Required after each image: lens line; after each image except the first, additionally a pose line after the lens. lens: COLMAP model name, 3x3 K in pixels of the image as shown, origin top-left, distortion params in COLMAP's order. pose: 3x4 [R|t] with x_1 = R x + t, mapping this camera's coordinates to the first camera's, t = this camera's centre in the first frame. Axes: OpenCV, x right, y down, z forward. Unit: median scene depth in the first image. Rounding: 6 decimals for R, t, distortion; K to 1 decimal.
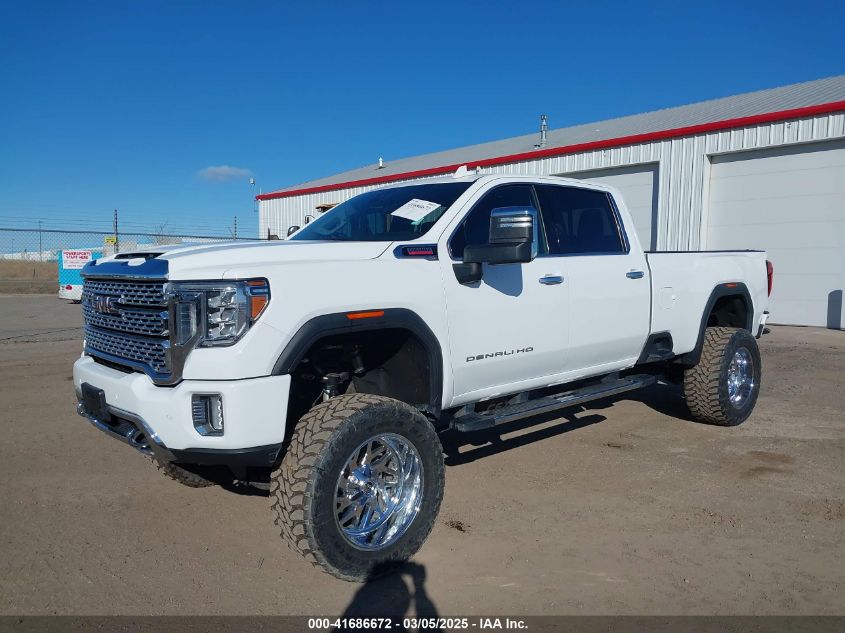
lens RADIAL K [[659.3, 0, 422.5], [0, 659.3, 316.5], [0, 0, 1]] dist [0.002014, 0.001008]
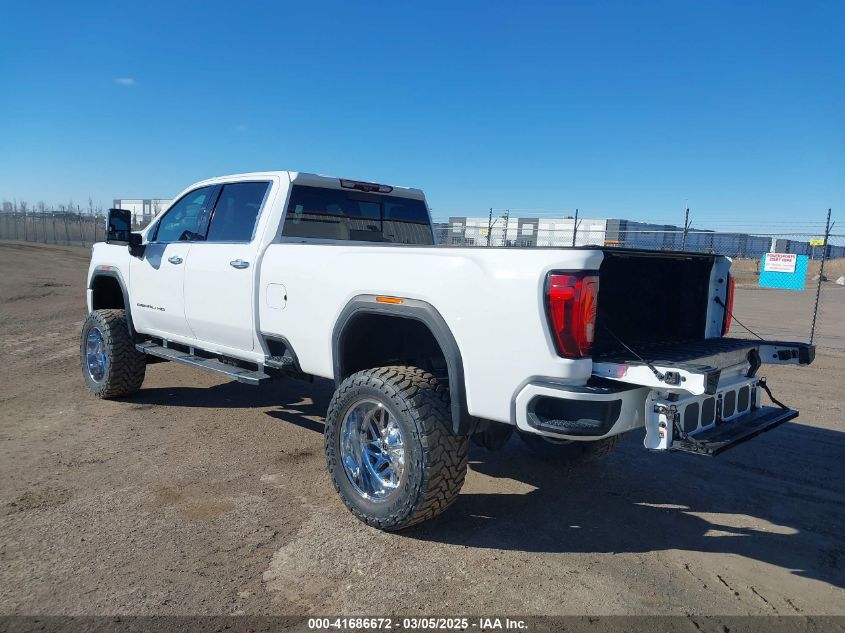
lens RADIAL K [[659.3, 0, 422.5], [0, 659.3, 316.5], [0, 0, 1]] dist [0.002014, 0.001008]
pose [[0.049643, 0.094641, -0.994273, 1.232879], [-0.128645, 0.987814, 0.087603, -0.098755], [0.990447, 0.123559, 0.061213, 1.139435]]
